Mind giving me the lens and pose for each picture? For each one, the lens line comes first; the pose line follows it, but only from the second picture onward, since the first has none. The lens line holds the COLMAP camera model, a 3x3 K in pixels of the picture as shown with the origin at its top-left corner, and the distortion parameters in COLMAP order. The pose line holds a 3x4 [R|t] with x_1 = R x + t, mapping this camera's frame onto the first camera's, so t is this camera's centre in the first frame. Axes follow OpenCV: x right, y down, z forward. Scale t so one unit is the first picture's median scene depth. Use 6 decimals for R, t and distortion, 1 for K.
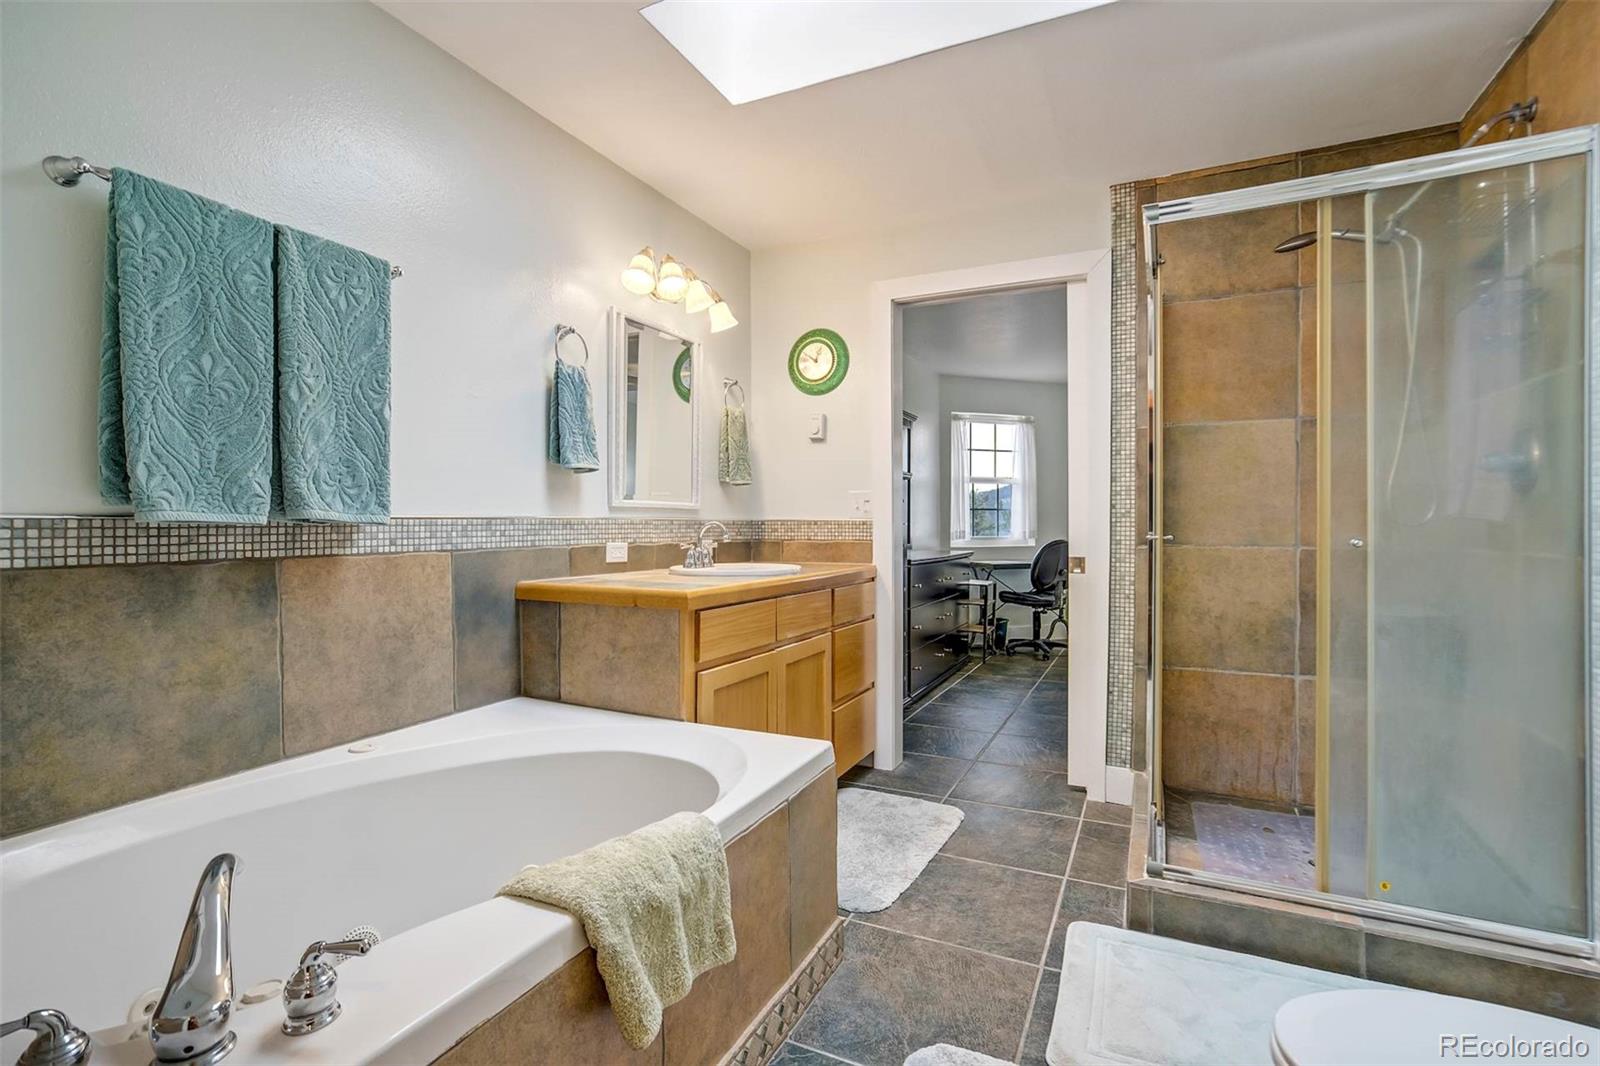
lens RADIAL K [[756.5, 0, 798.0], [0, 756.5, 530.1], [0, 0, 1]] dist [-0.029321, 0.010631]
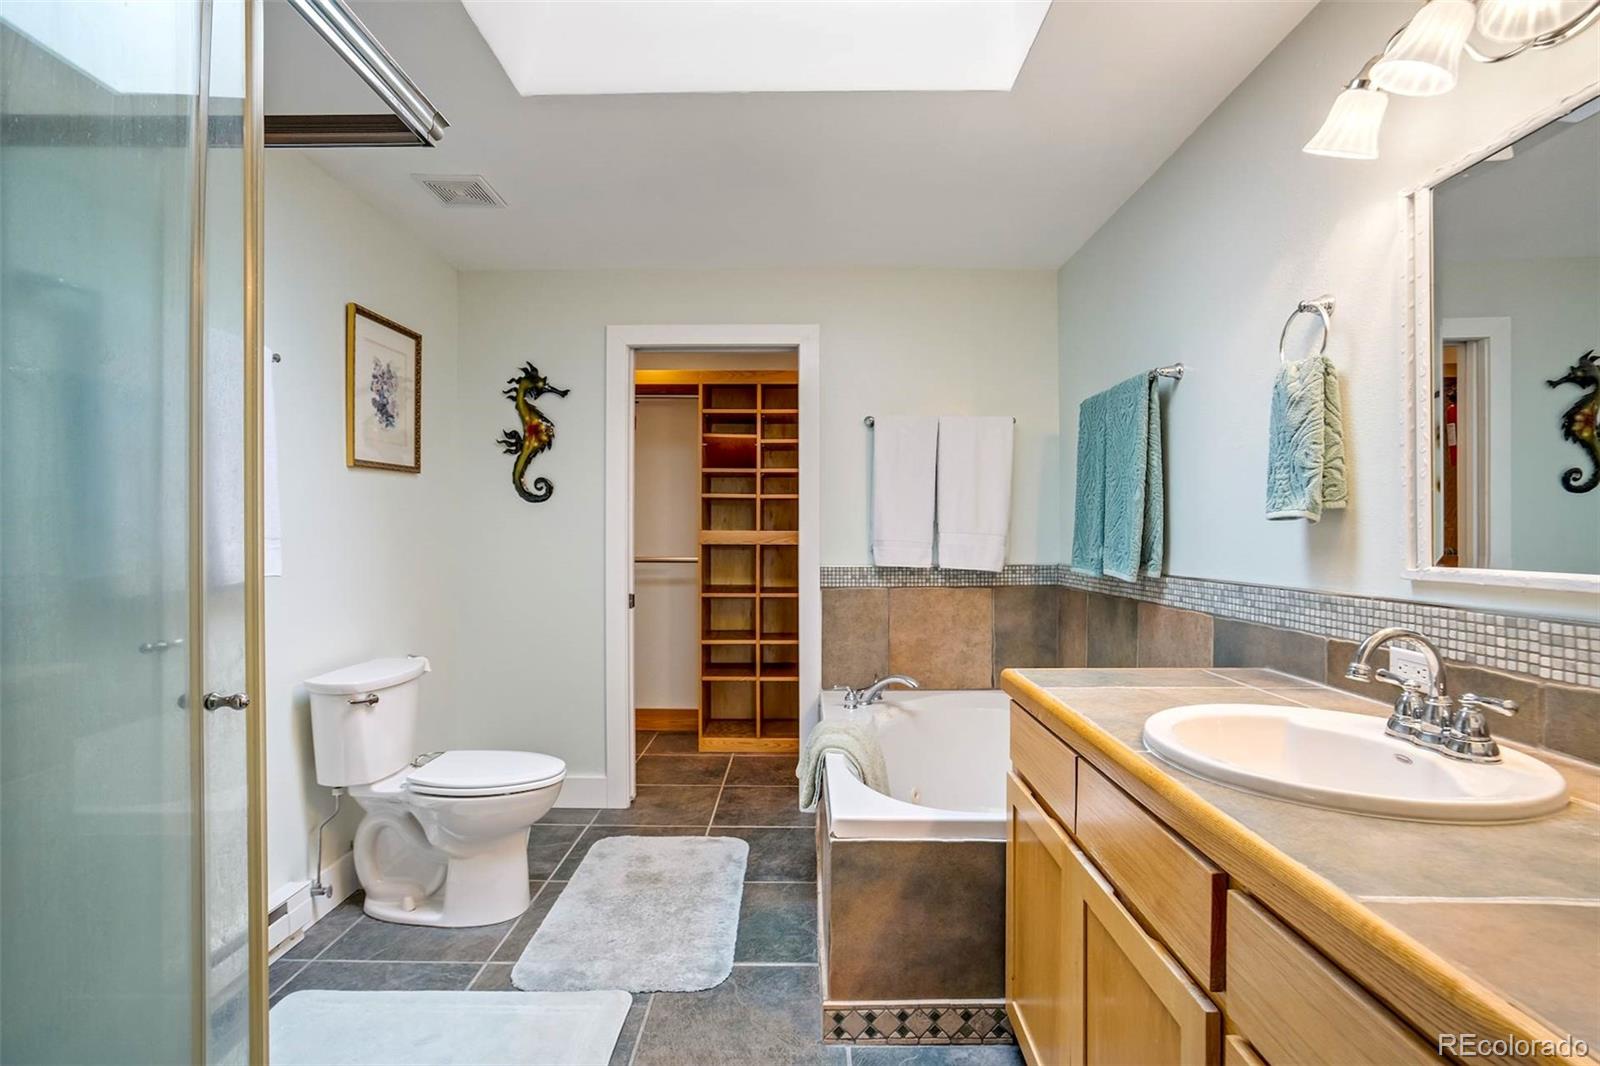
lens RADIAL K [[756.5, 0, 800.6], [0, 756.5, 534.7], [0, 0, 1]] dist [-0.029321, 0.010631]
pose [[-0.903693, -0.002322, -0.428174, 0.434651], [-0.005303, 0.999969, 0.005770, -0.077356], [0.428147, 0.007485, -0.903678, 1.602394]]
